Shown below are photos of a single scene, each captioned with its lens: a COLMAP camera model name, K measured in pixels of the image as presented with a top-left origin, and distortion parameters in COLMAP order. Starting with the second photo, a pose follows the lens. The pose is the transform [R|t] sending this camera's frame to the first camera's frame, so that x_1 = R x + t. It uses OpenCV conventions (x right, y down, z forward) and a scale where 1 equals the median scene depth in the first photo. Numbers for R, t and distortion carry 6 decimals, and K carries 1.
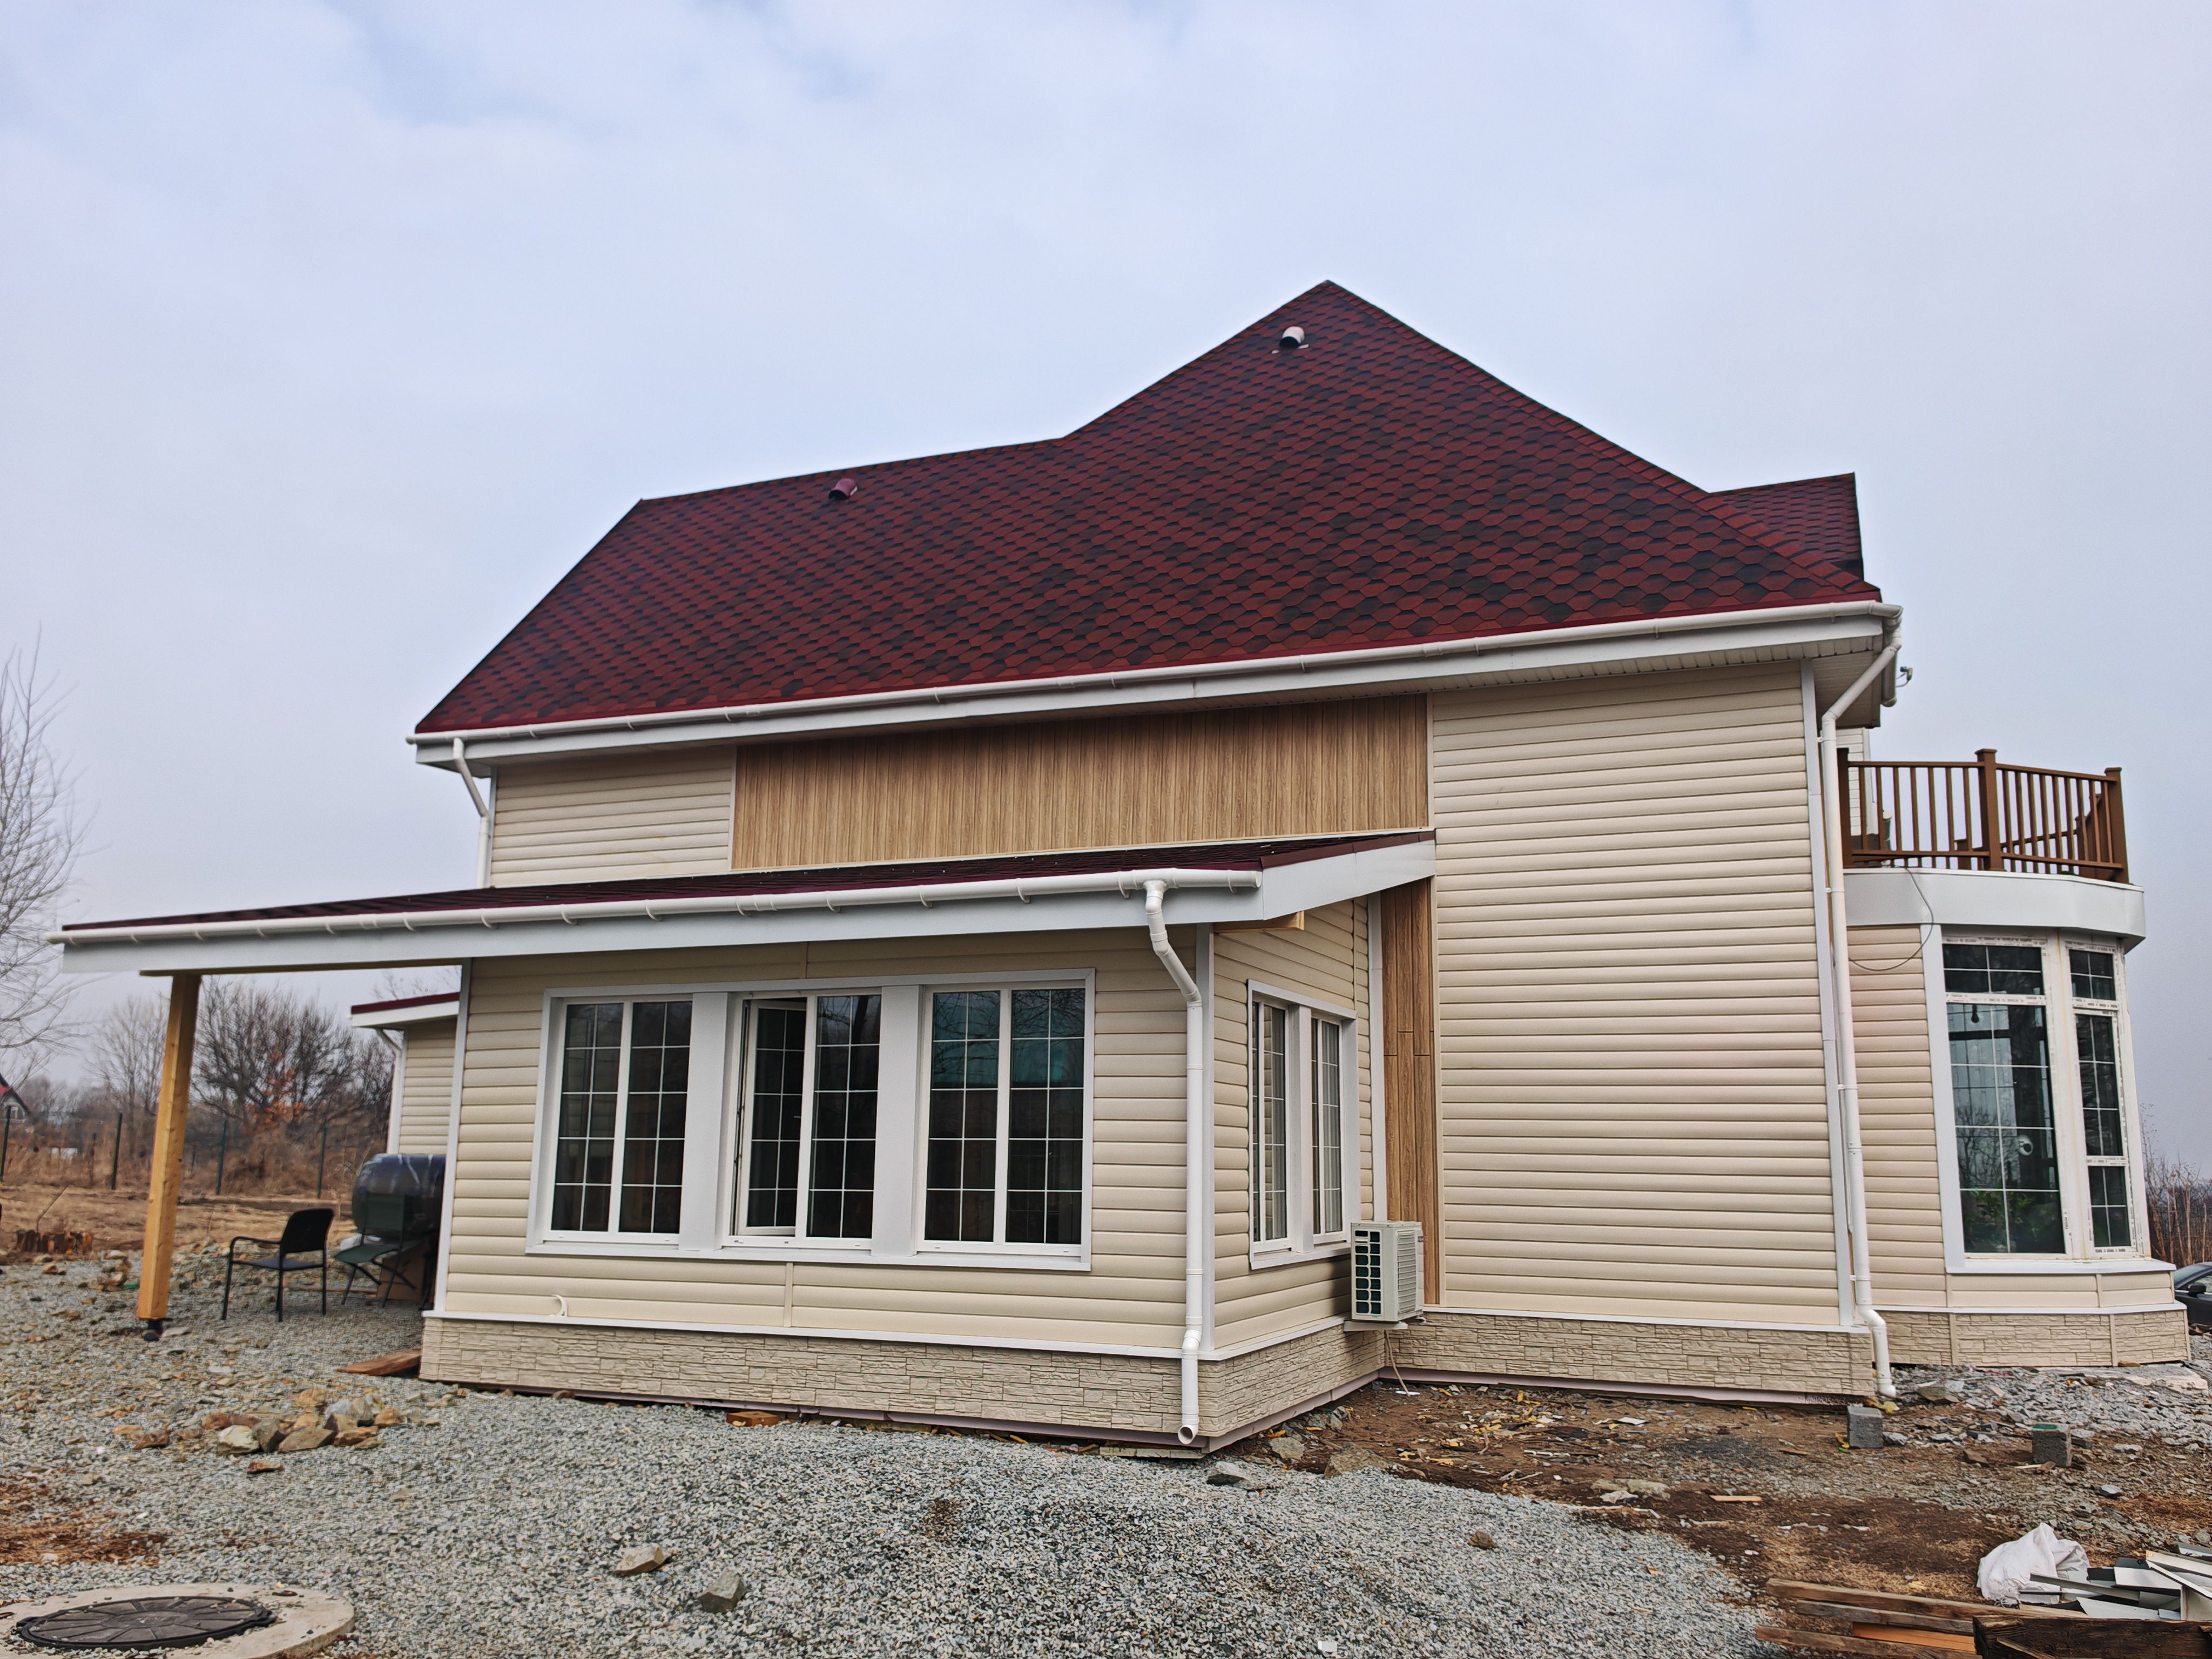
lens RADIAL K [[1721.7, 0, 1109.5], [0, 1721.7, 908.1], [0, 0, 1]] dist [0.129408, -0.154145]
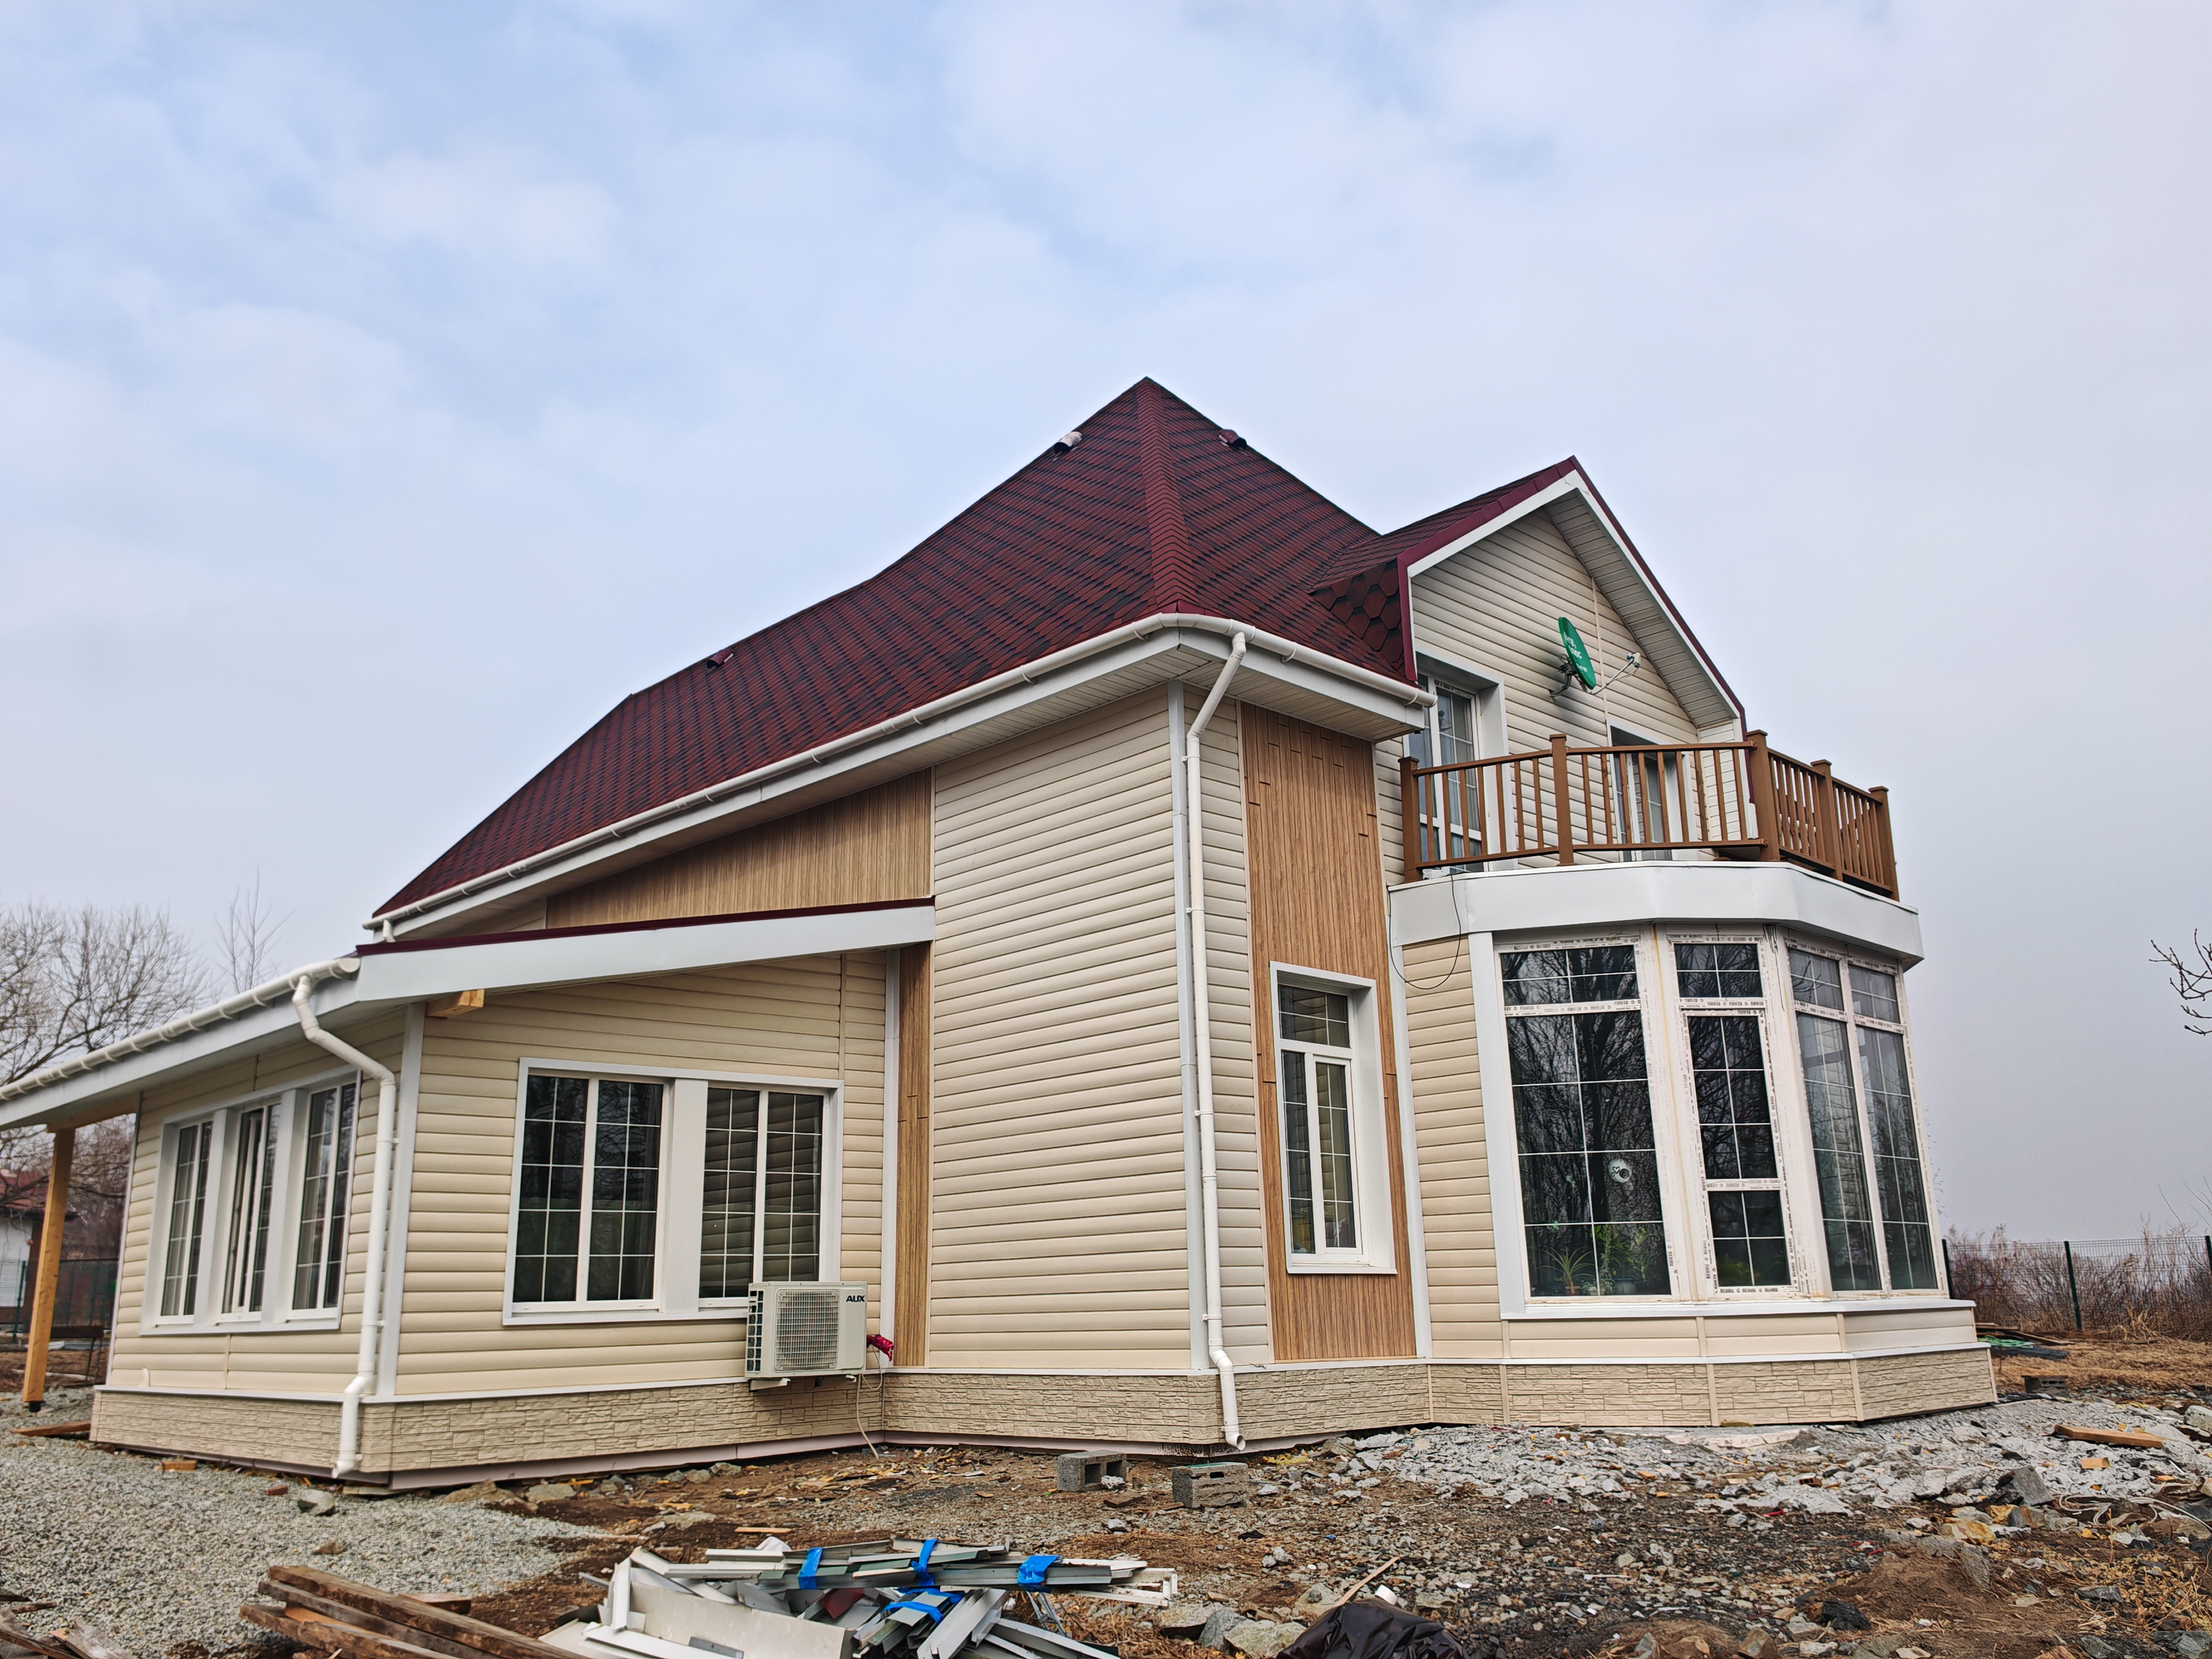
lens RADIAL K [[1750.5, 0, 1102.4], [0, 1750.5, 866.1], [0, 0, 1]] dist [0.055708, 0.000804]
pose [[0.910882, -0.130158, -0.391604, 0.685840], [0.091213, 0.988988, -0.116549, 0.066746], [0.402461, 0.070443, 0.912723, 0.087722]]
